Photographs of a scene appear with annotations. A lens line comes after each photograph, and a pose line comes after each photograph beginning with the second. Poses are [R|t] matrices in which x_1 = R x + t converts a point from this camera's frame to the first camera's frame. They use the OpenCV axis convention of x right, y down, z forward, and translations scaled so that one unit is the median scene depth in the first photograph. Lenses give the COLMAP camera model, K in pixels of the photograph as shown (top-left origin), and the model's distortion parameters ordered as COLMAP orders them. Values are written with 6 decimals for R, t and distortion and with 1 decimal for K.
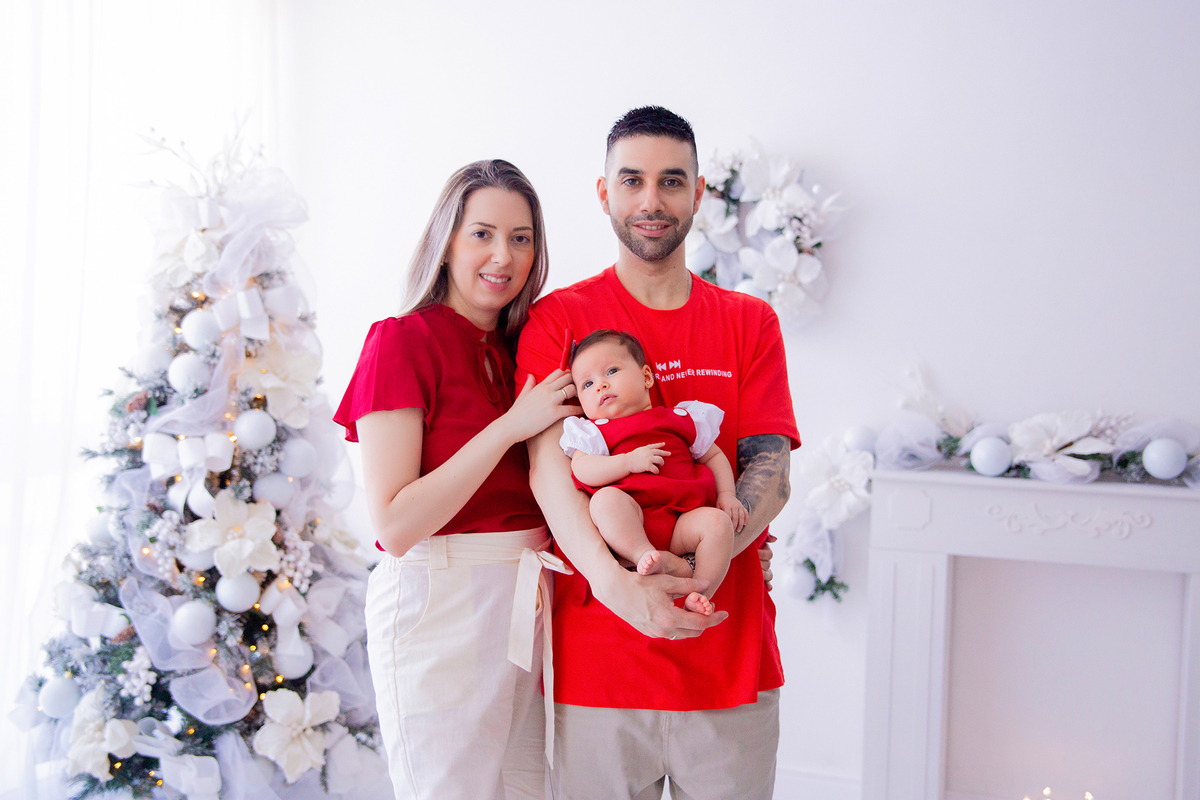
lens RADIAL K [[1362.2, 0, 600.0], [0, 1362.2, 400.0], [0, 0, 1]] dist [0.000331, 0.006523]
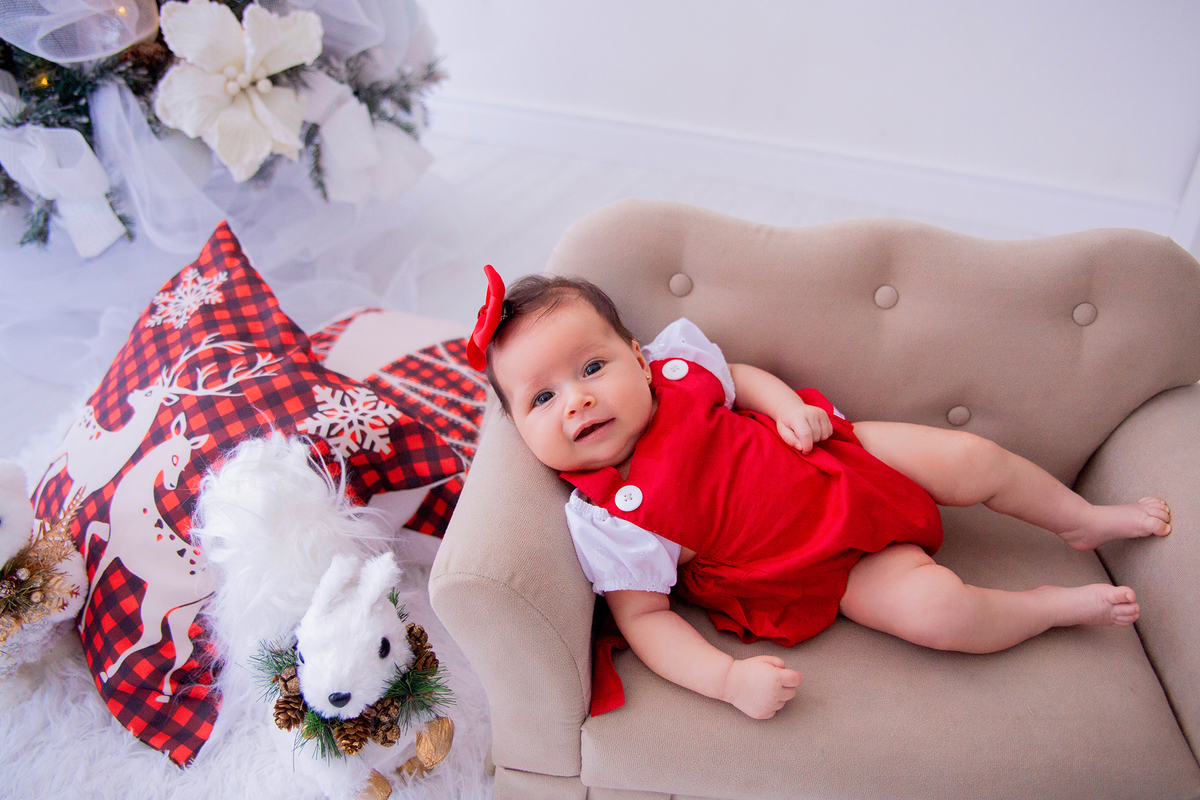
lens RADIAL K [[915.1, 0, 600.0], [0, 915.1, 400.0], [0, 0, 1]] dist [-0.111296, 0.069673]
pose [[0.996580, 0.037027, -0.073877, -0.053879], [0.001325, 0.886722, 0.462301, 0.187338], [0.082626, -0.460818, 0.883640, 0.635078]]
